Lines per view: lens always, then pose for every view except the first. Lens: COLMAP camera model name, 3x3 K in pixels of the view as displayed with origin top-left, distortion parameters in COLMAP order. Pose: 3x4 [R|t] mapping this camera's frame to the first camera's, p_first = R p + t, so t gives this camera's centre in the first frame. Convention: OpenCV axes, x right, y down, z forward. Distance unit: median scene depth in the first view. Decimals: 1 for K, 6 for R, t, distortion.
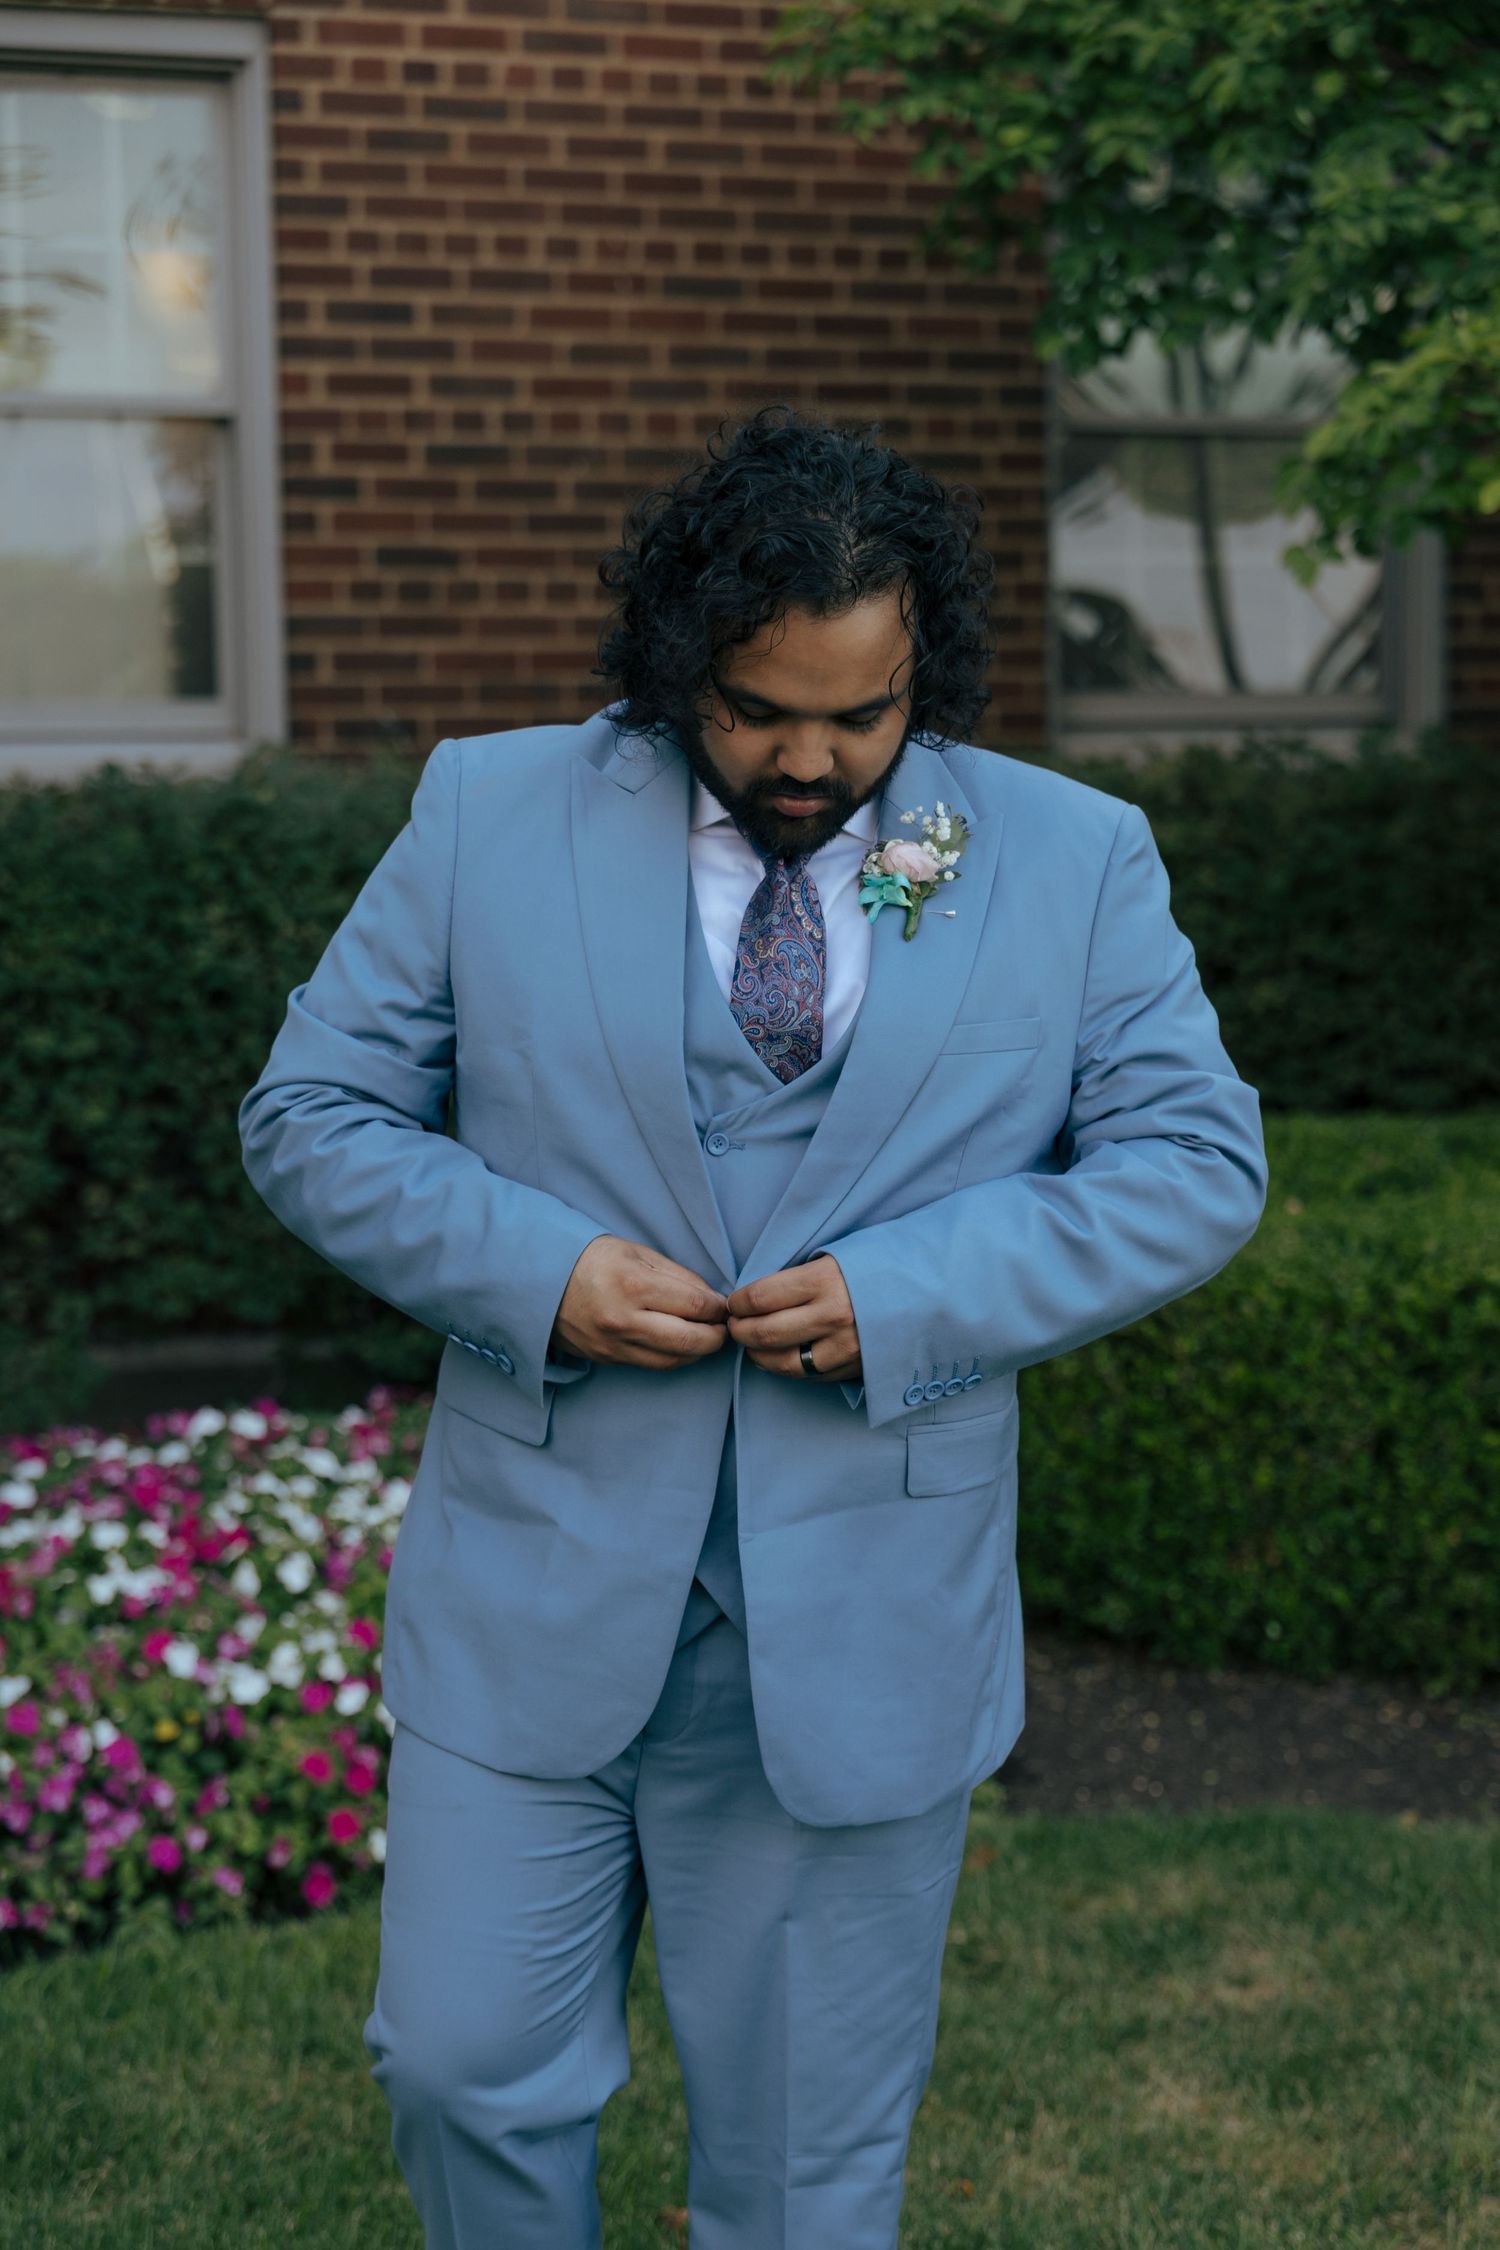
lens RADIAL K [[4091.5, 0, 803.2], [0, 4091.5, 1170.7], [0, 0, 1]] dist [0.068271, 0.000000]
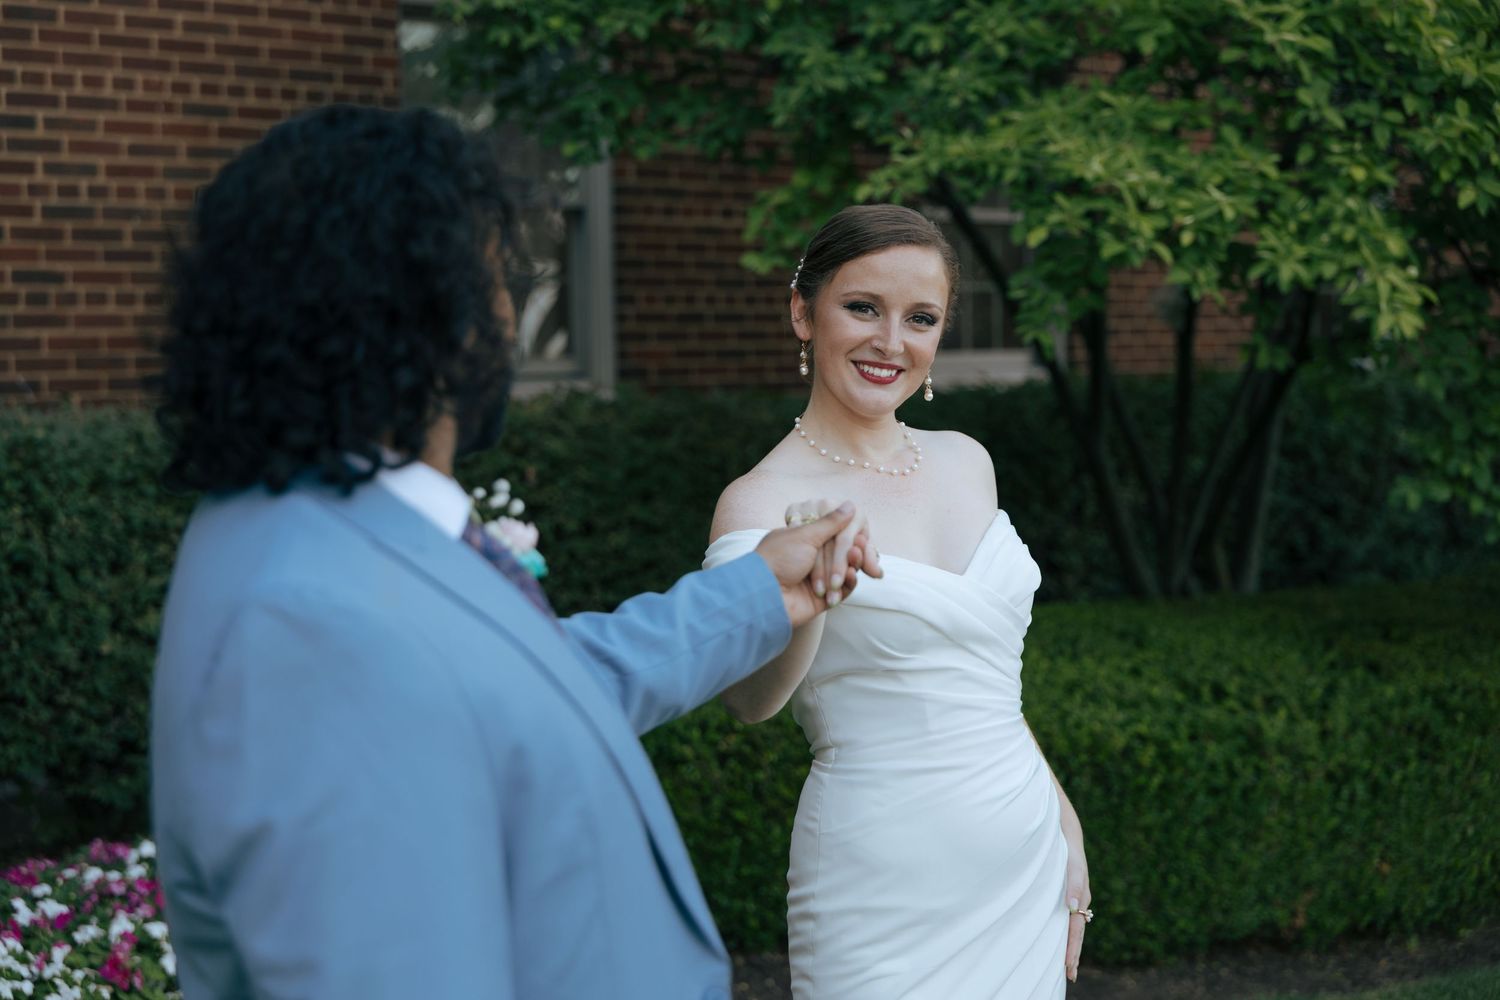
lens RADIAL K [[2470.5, 0, 745.1], [0, 2470.5, 487.5], [0, 0, 1]] dist [0.004072, 0.000000]
pose [[0.933950, -0.024791, 0.356542, -0.216670], [0.045035, 0.997803, -0.048589, -0.014936], [-0.354554, 0.061437, 0.933015, 0.043306]]
